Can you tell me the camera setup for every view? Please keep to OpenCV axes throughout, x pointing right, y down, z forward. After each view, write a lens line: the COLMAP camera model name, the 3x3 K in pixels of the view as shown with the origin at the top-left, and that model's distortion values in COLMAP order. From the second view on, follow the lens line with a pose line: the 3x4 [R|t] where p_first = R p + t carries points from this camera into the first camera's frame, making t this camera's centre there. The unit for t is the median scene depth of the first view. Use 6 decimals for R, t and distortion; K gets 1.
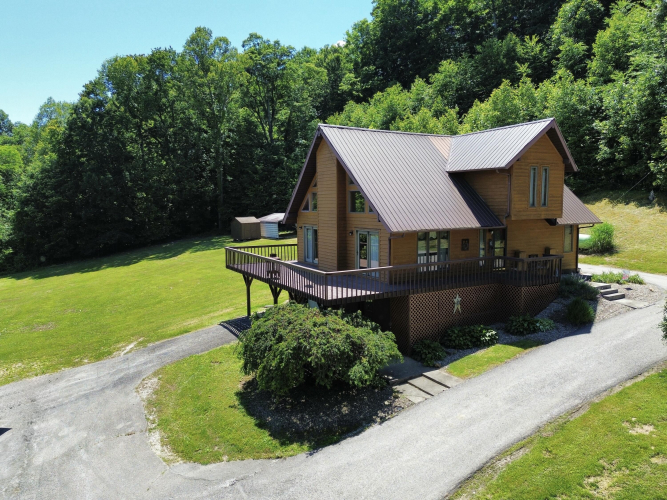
lens RADIAL K [[472.0, 0, 334.1], [0, 472.0, 248.3], [0, 0, 1]] dist [0.064356, -0.056924]
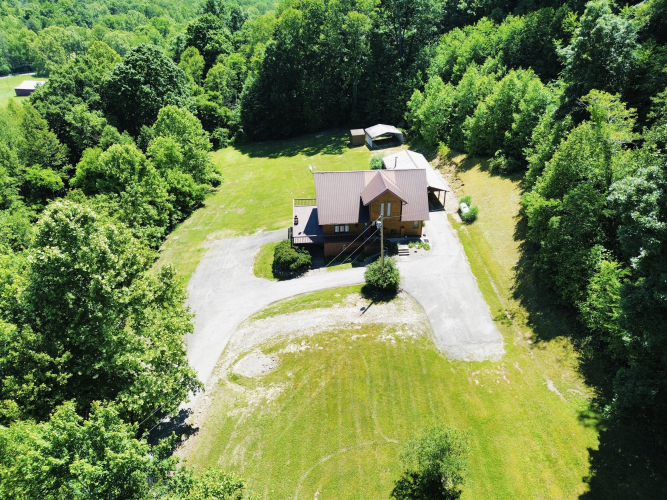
lens RADIAL K [[472.0, 0, 334.1], [0, 472.0, 248.3], [0, 0, 1]] dist [0.064356, -0.056924]
pose [[0.895884, 0.216719, -0.387847, 1.098943], [-0.037553, 0.906774, 0.419941, -0.909027], [0.442699, -0.361653, 0.820503, -1.193332]]
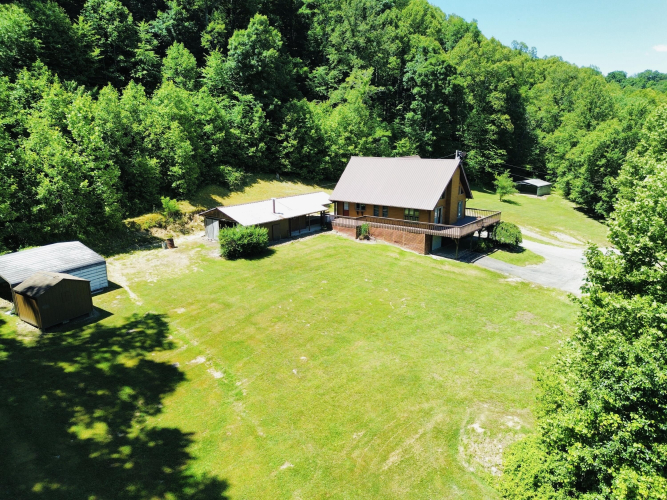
lens RADIAL K [[472.0, 0, 334.1], [0, 472.0, 248.3], [0, 0, 1]] dist [0.064356, -0.056924]
pose [[-0.367818, -0.219559, 0.903606, -1.802528], [0.095263, 0.957717, 0.271484, -0.486447], [-0.925005, 0.185937, -0.331349, 2.191303]]
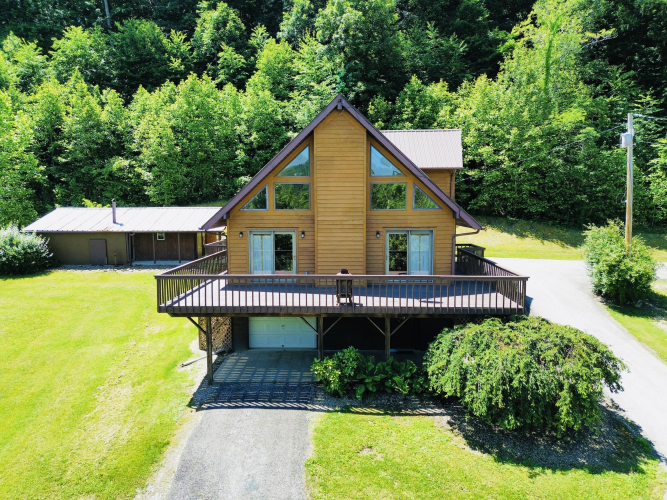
lens RADIAL K [[472.0, 0, 334.1], [0, 472.0, 248.3], [0, 0, 1]] dist [0.064356, -0.056924]
pose [[0.529807, -0.075116, 0.844785, -0.633269], [0.081663, 0.995960, 0.037343, -0.040897], [-0.844177, 0.049204, 0.533801, 0.558904]]
